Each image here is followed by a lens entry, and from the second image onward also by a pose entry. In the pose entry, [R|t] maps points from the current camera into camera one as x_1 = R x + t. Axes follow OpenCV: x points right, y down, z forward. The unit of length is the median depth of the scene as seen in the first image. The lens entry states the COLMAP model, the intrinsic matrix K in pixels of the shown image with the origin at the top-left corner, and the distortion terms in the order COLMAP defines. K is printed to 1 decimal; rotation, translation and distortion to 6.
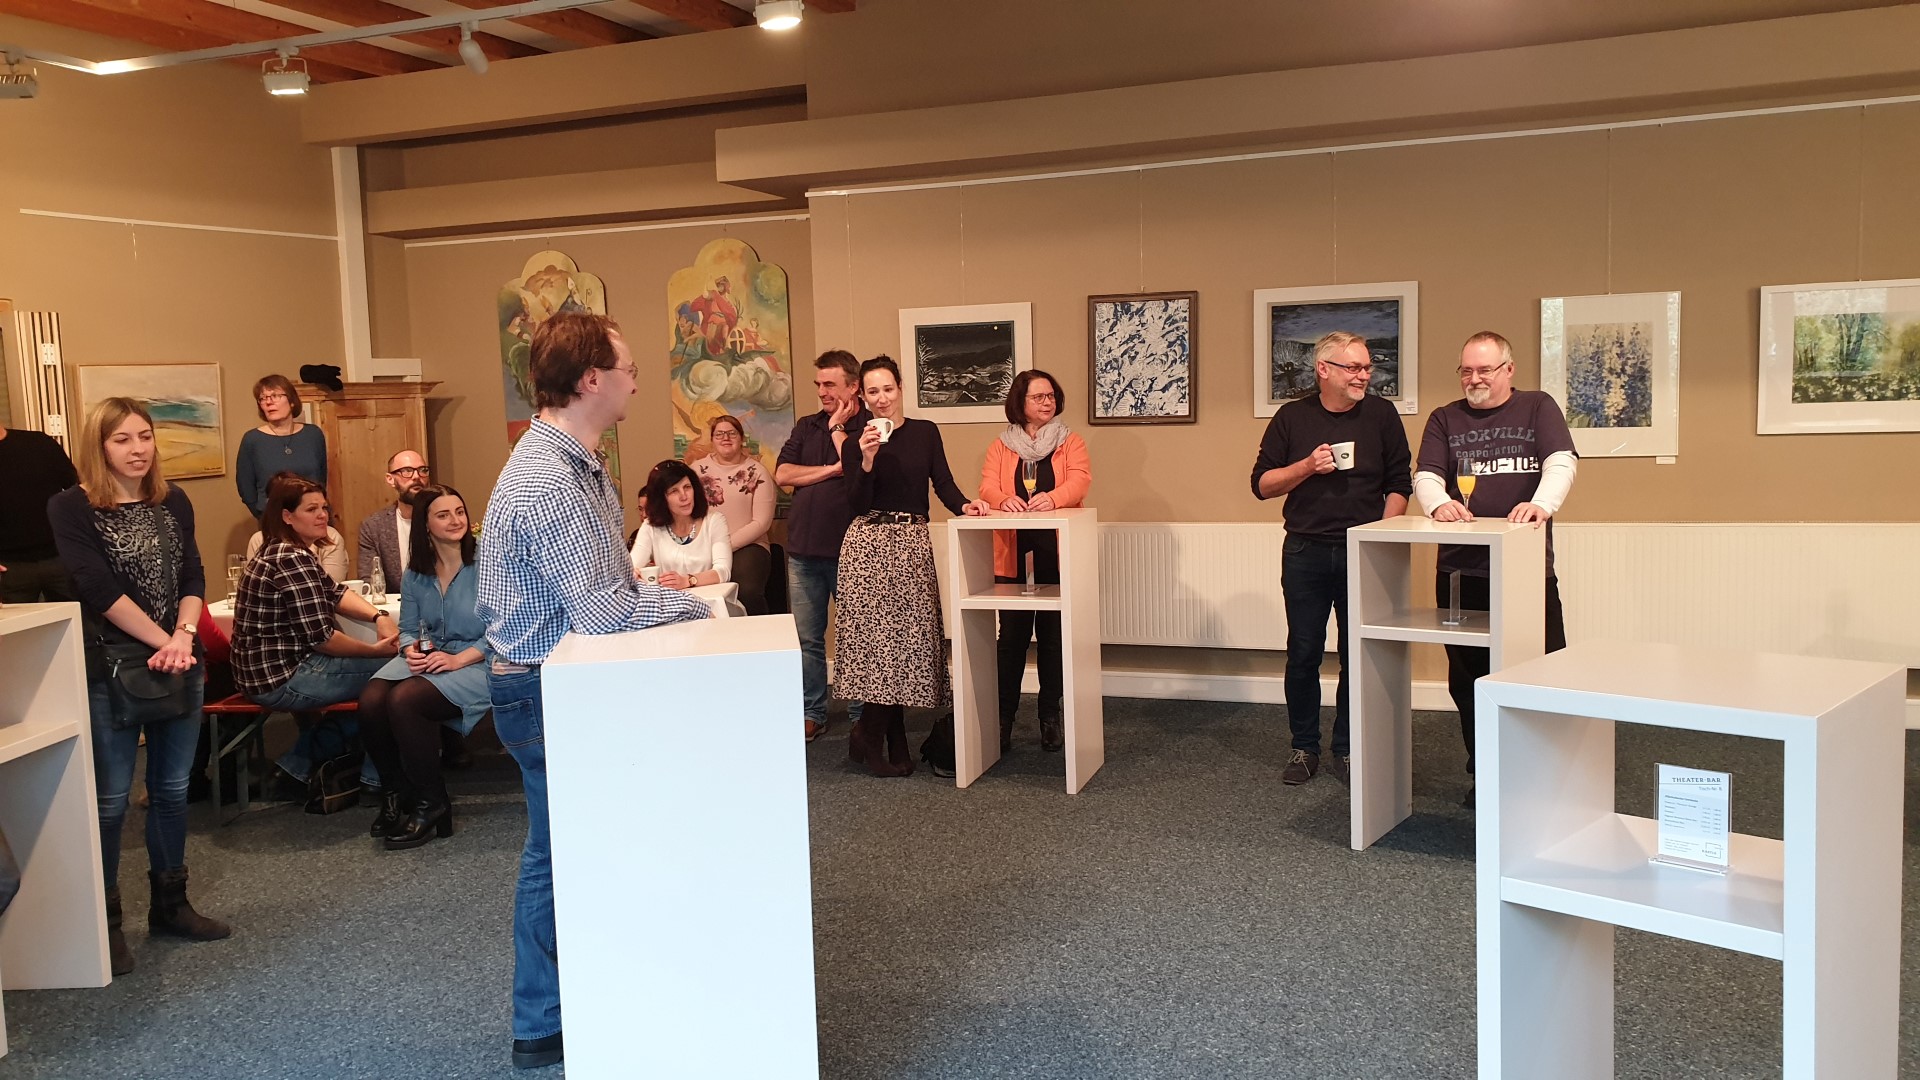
lens RADIAL K [[1482.2, 0, 891.7], [0, 1482.2, 589.5], [0, 0, 1]] dist [0.176837, -0.274833]
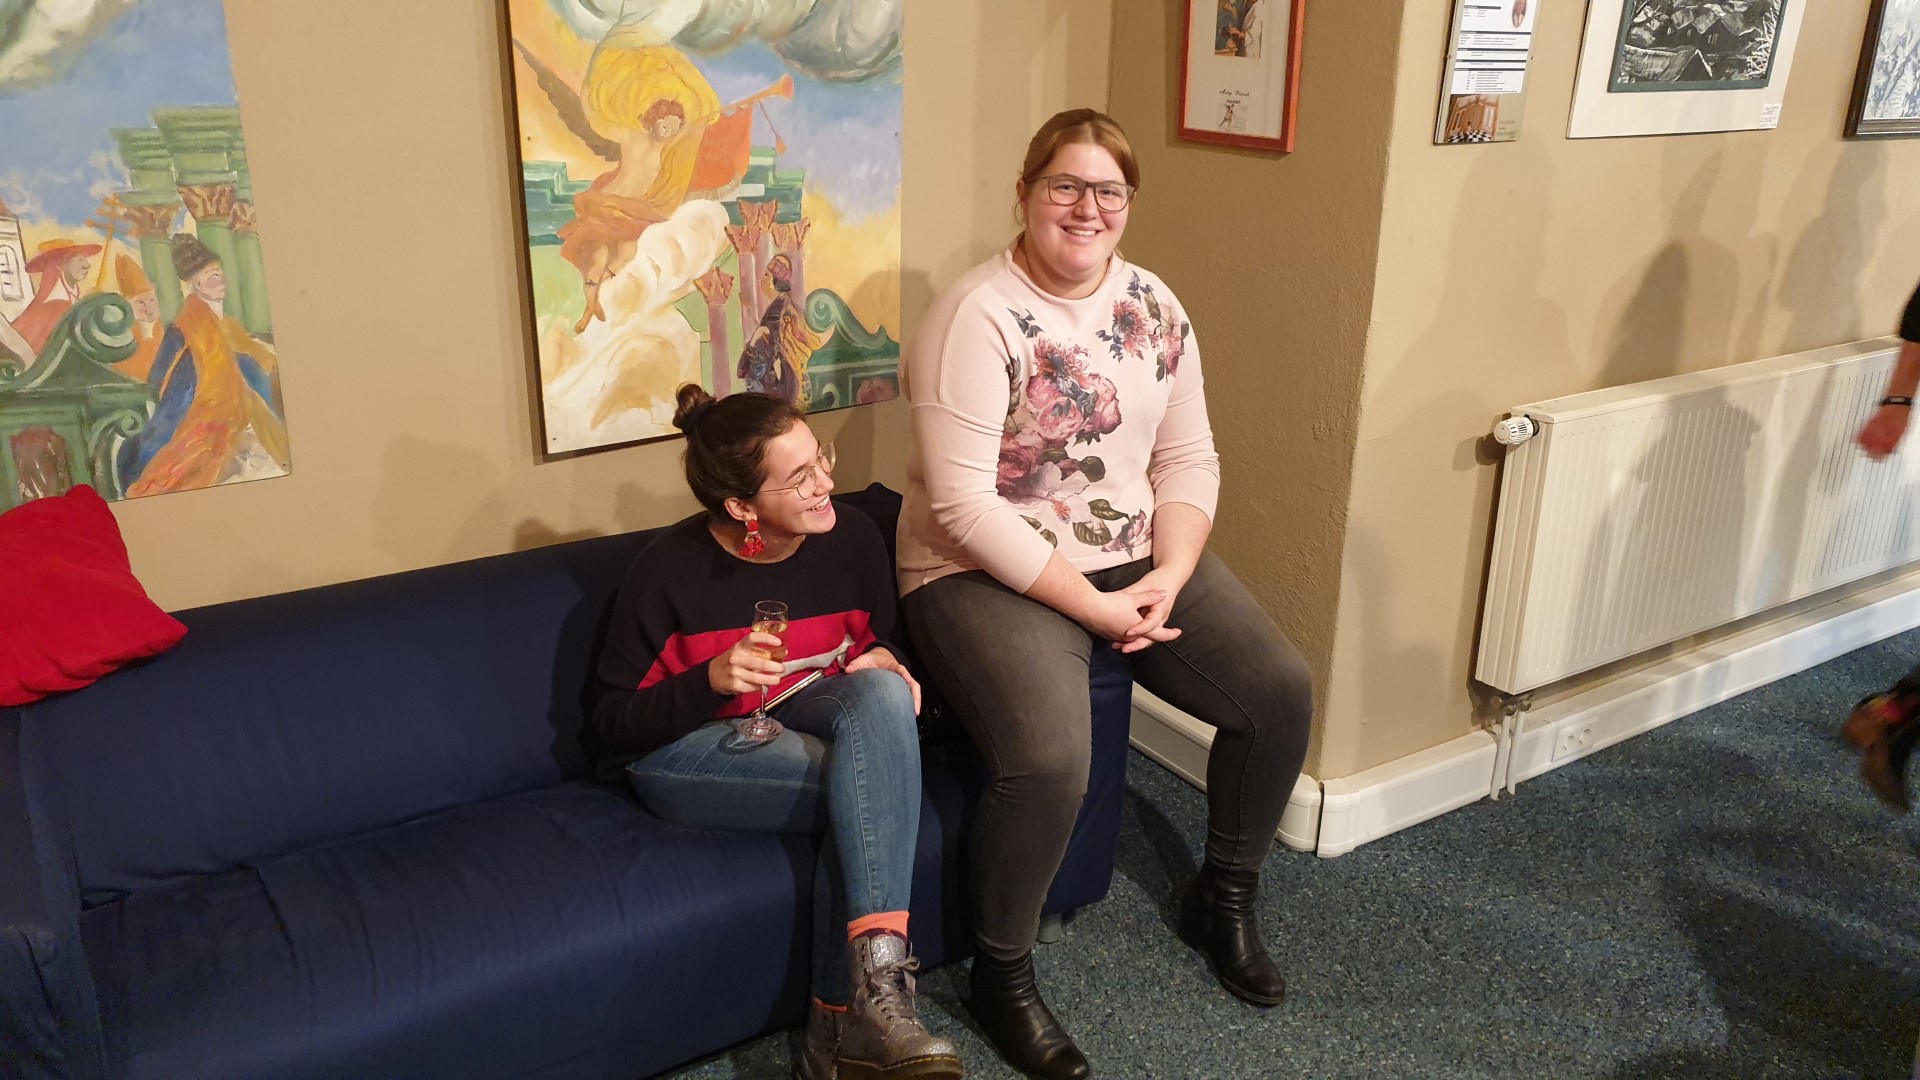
lens RADIAL K [[1539.6, 0, 958.5], [0, 1539.6, 574.0], [0, 0, 1]] dist [0.025864, -0.002152]
pose [[0.562070, -0.239535, 0.791644, -0.433482], [0.072600, 0.967738, 0.241272, -0.116423], [-0.823897, -0.078138, 0.561327, 0.951228]]
